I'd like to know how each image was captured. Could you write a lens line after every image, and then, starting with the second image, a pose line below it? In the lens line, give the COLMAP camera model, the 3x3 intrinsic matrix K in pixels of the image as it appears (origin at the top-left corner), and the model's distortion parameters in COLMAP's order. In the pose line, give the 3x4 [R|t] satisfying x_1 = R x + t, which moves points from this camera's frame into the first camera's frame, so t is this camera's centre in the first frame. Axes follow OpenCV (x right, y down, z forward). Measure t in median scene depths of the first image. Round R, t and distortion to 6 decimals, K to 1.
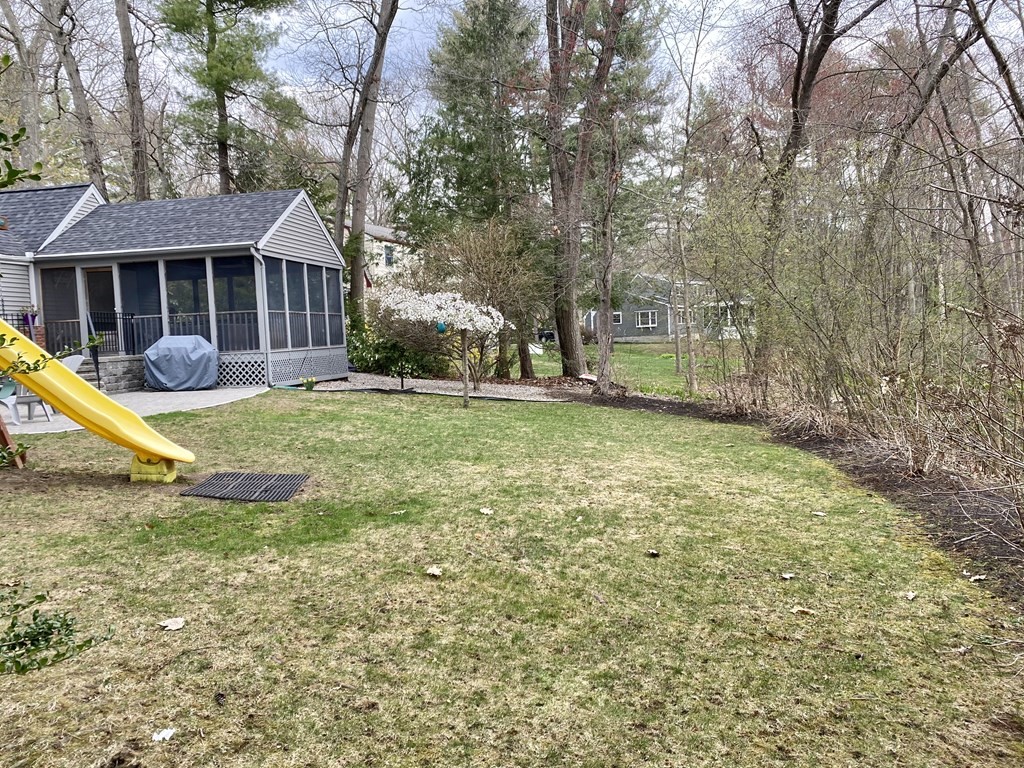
lens RADIAL K [[760.1, 0, 512.0], [0, 760.1, 384.0], [0, 0, 1]] dist [-0.027305, -0.003261]
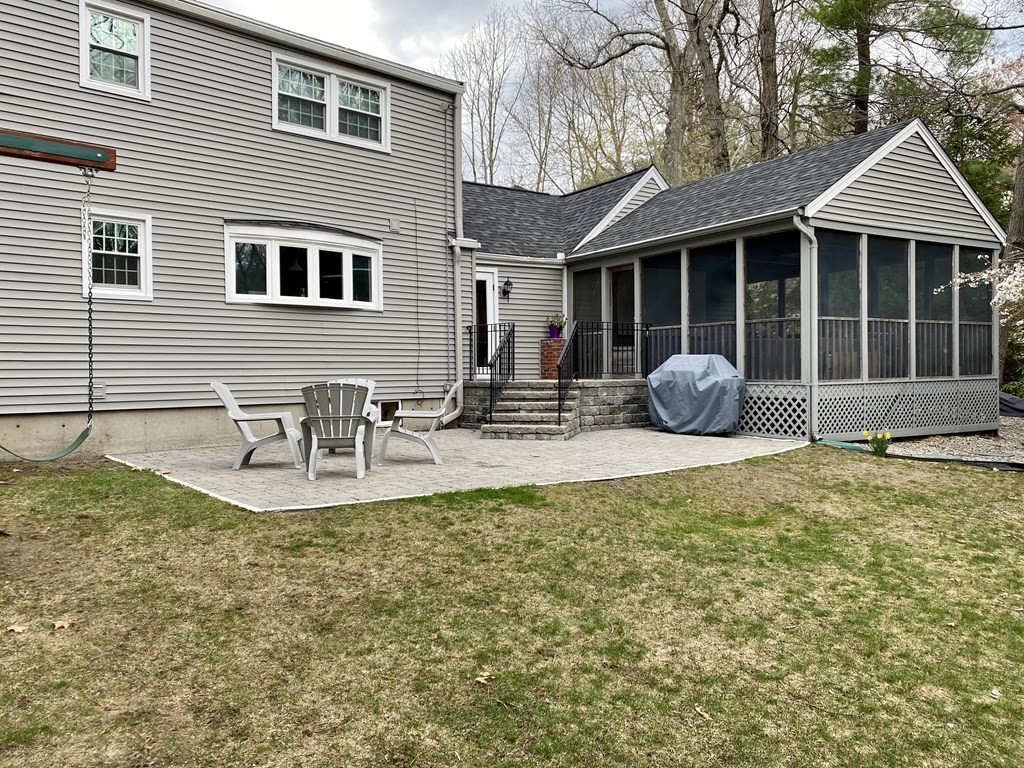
lens RADIAL K [[760.1, 0, 512.0], [0, 760.1, 384.0], [0, 0, 1]] dist [-0.027305, -0.003261]
pose [[0.621230, 0.051256, -0.781950, 0.005987], [-0.067343, 0.997659, 0.011893, -0.033195], [0.780729, 0.045270, 0.623227, 0.425197]]
